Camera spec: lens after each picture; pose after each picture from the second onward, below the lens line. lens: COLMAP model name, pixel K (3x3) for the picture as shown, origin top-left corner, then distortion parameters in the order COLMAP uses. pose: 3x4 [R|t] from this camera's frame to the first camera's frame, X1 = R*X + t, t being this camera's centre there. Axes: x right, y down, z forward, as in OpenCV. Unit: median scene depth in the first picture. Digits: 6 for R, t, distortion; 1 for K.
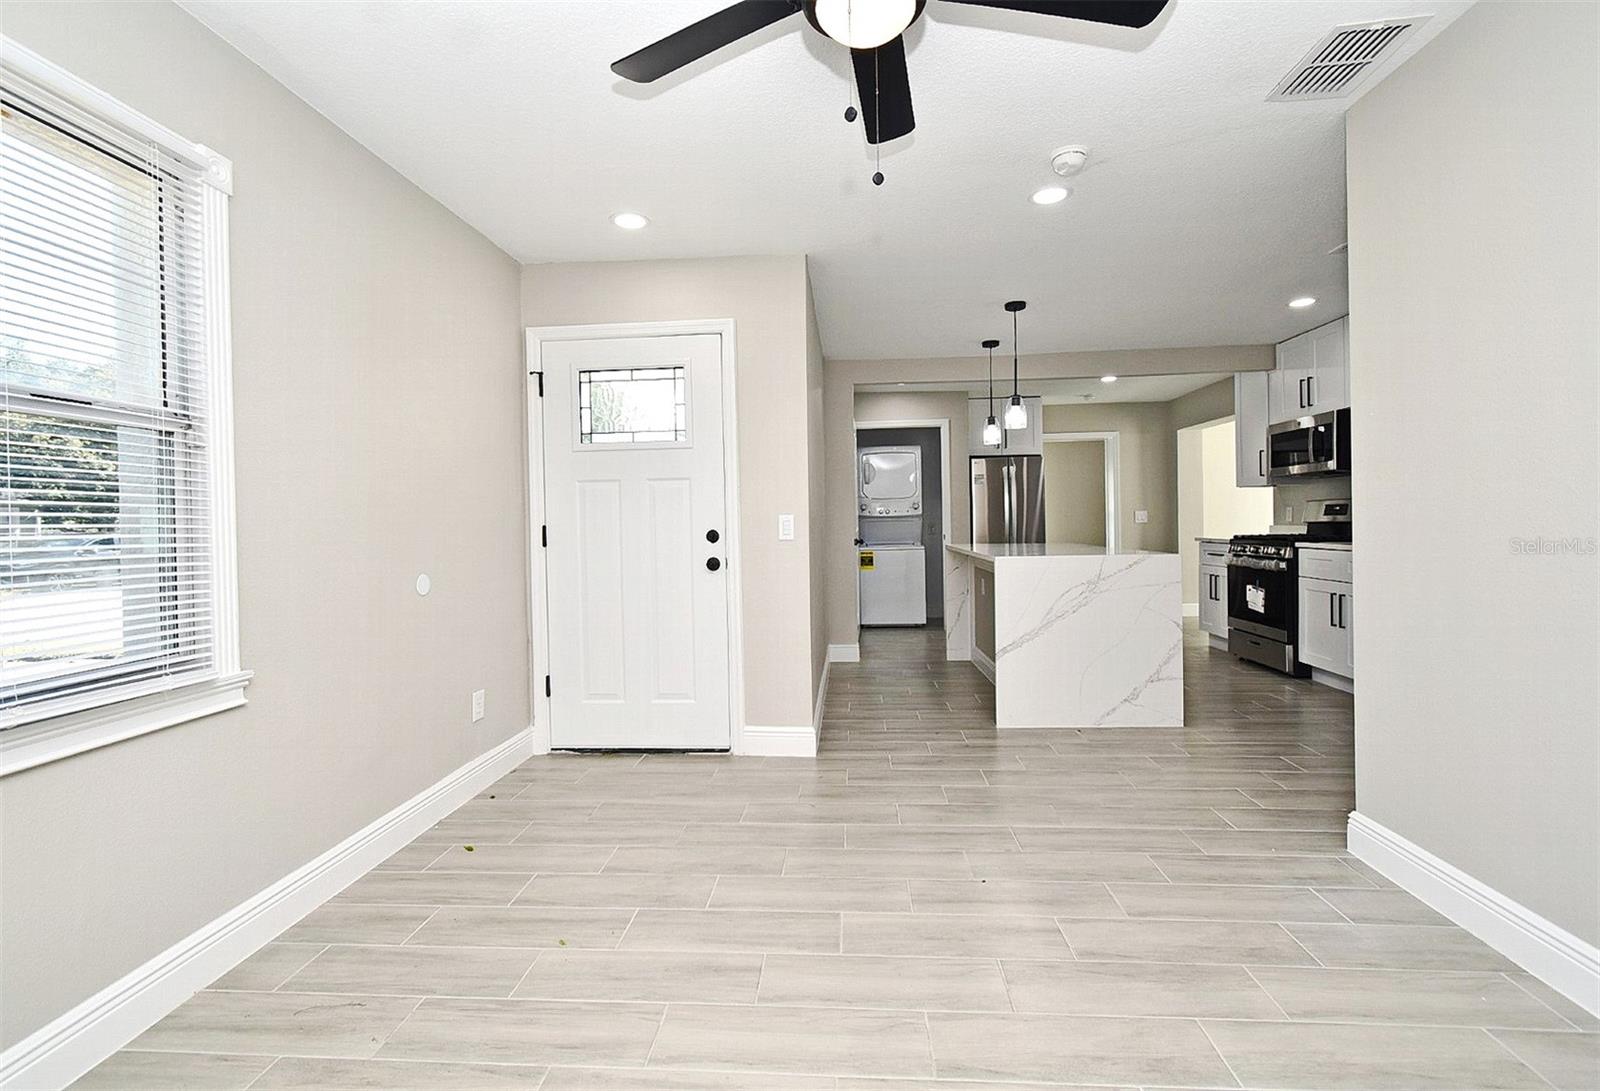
lens RADIAL K [[723.2, 0, 790.7], [0, 723.2, 533.5], [0, 0, 1]] dist [0.000437, -0.000265]
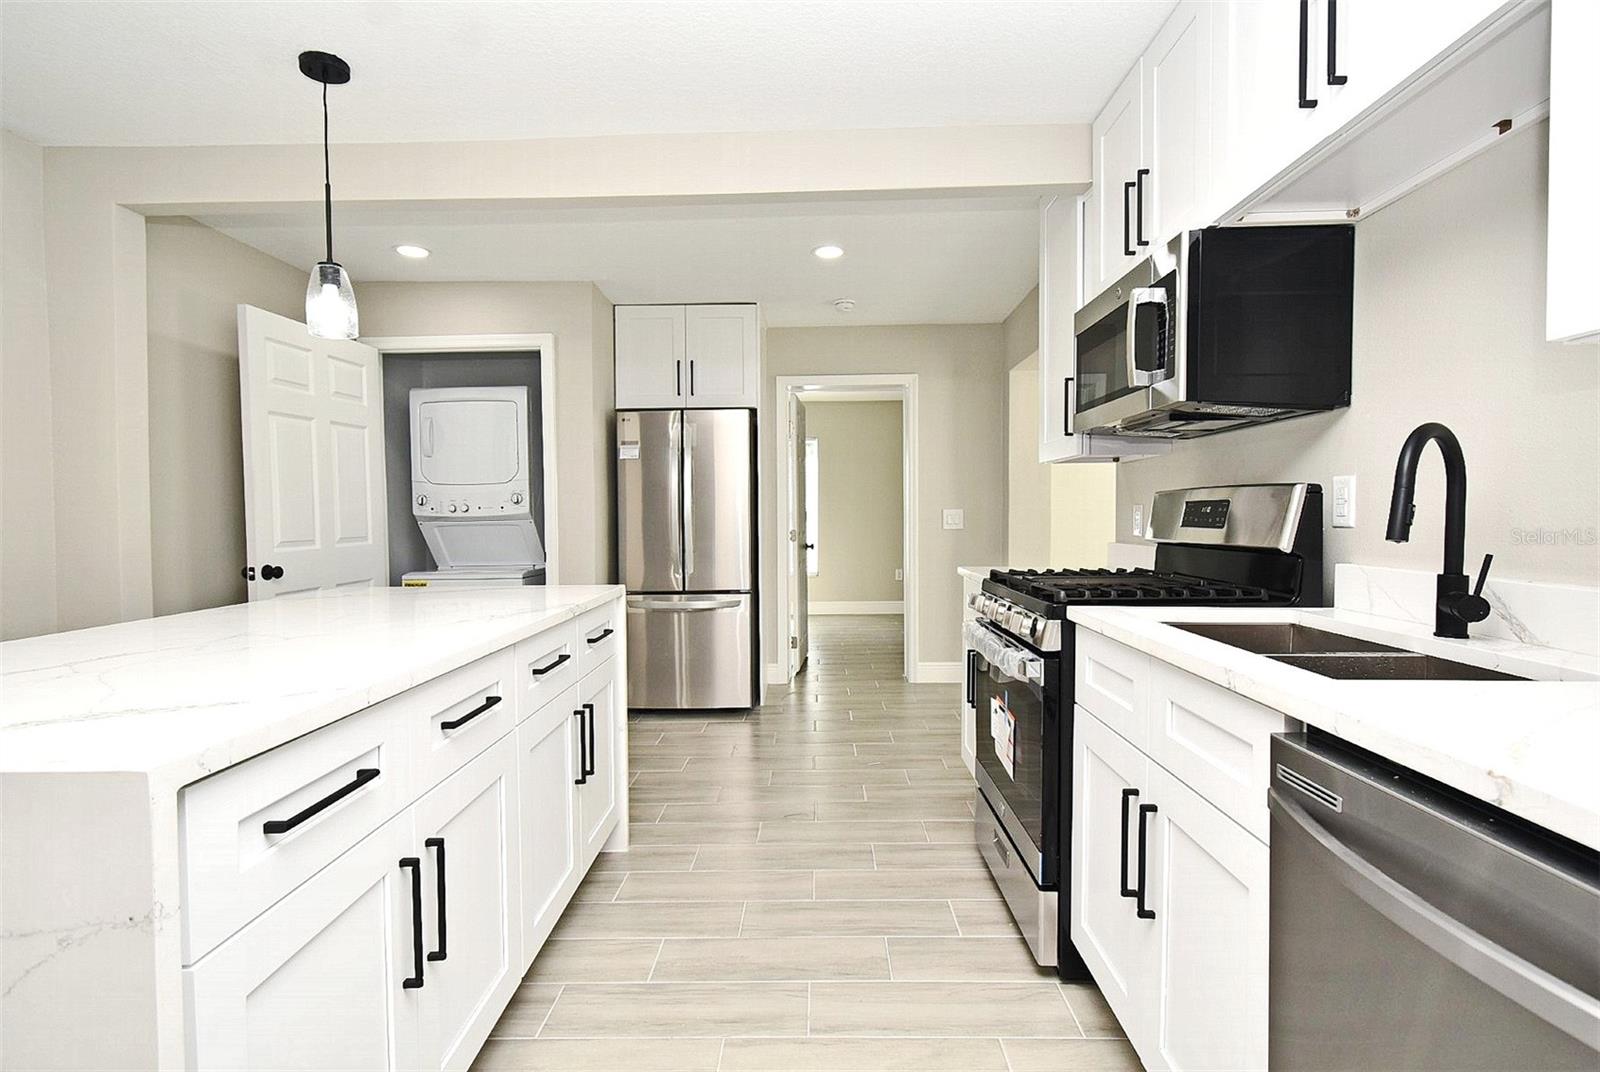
lens RADIAL K [[764.0, 0, 803.8], [0, 764.0, 540.1], [0, 0, 1]] dist [0.011452, 0.000470]
pose [[0.998826, 0.005941, 0.048081, 0.732488], [-0.006630, 0.999877, 0.014184, -0.032795], [-0.047991, -0.014486, 0.998743, 0.844419]]
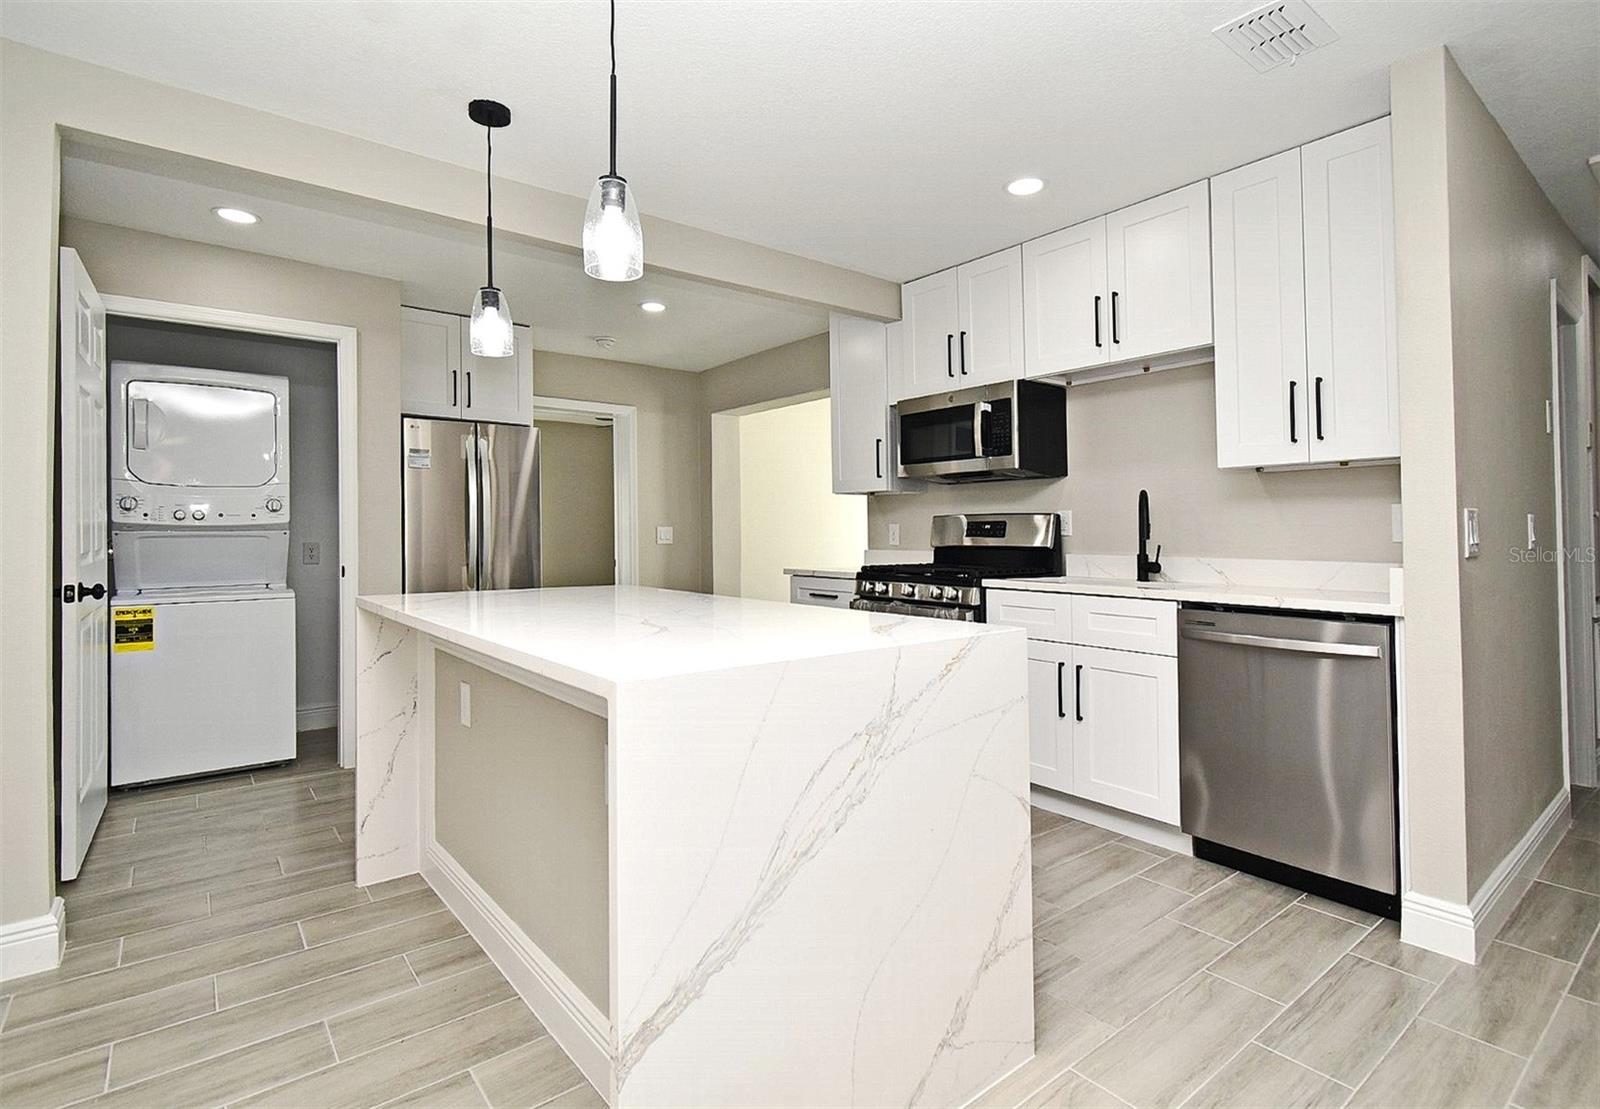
lens RADIAL K [[798.6, 0, 798.7], [0, 798.6, 534.4], [0, 0, 1]] dist [0.002741, -0.002168]
pose [[0.734059, 0.016179, 0.678893, 0.145322], [-0.000040, 0.999717, -0.023781, -0.013849], [-0.679086, 0.017429, 0.733852, 0.795107]]
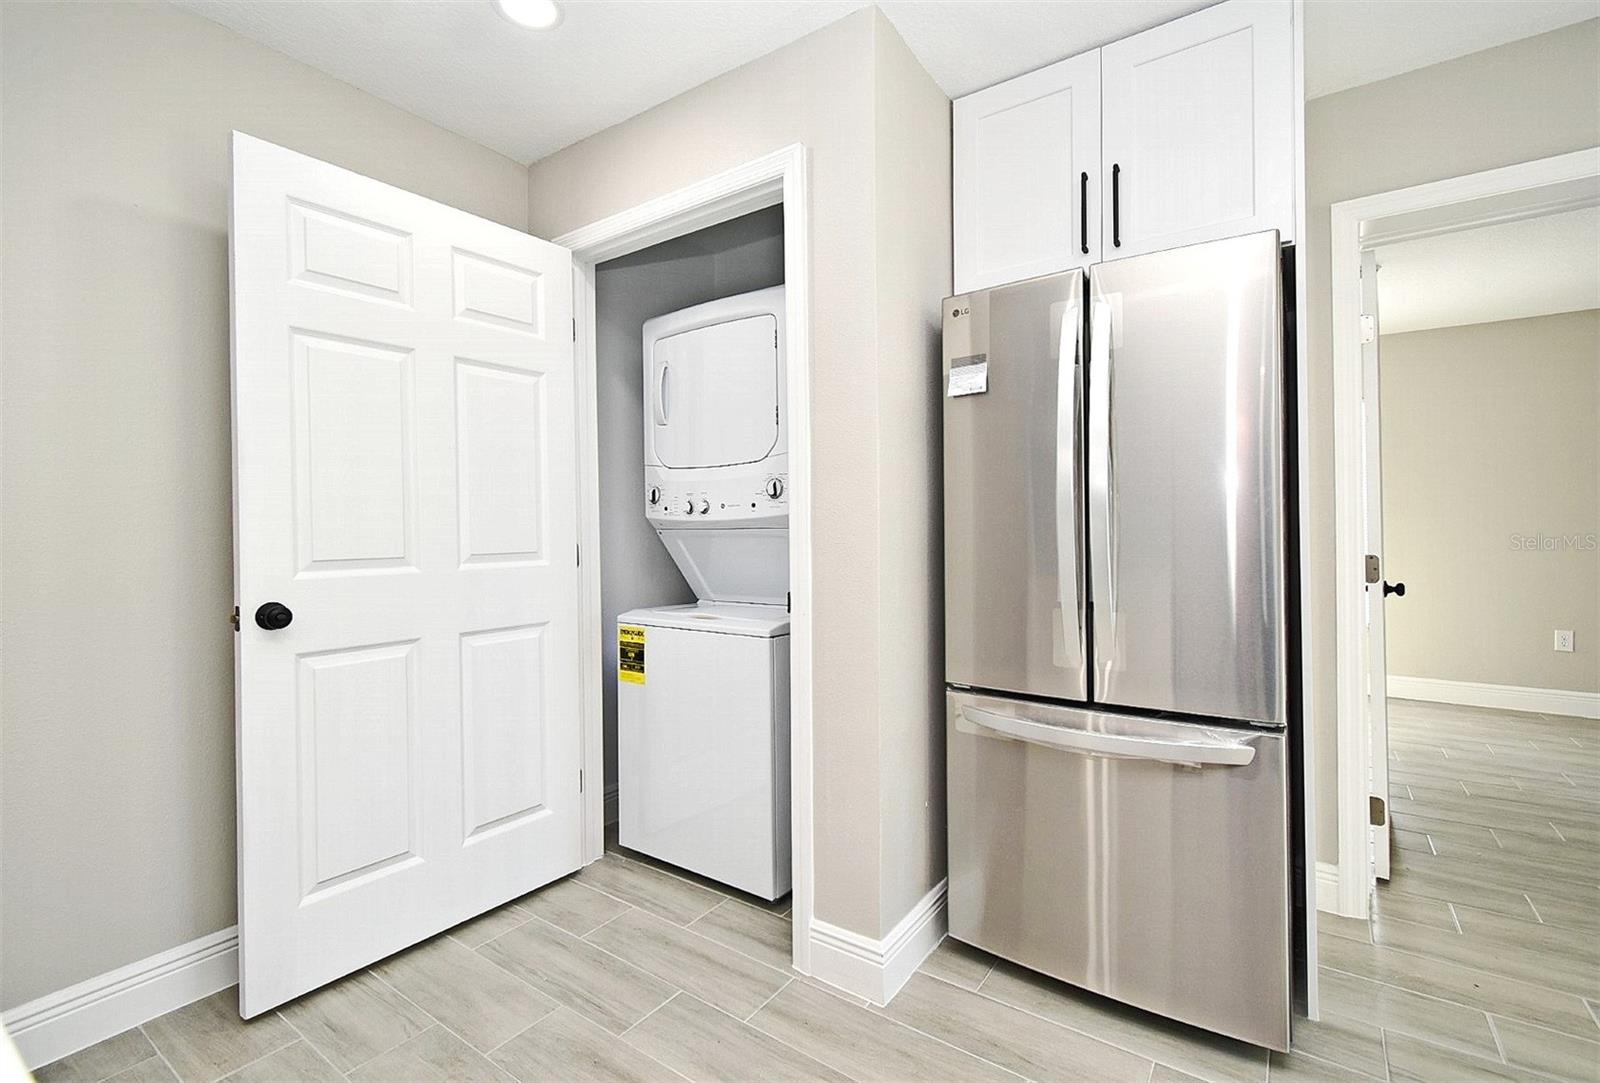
lens RADIAL K [[710.9, 0, 812.8], [0, 710.9, 521.1], [0, 0, 1]] dist [0.005809, -0.002731]
pose [[0.858245, 0.007423, -0.513186, 0.685964], [-0.022021, 0.999507, -0.022369, -0.036297], [0.512767, 0.030498, 0.857986, 1.536935]]
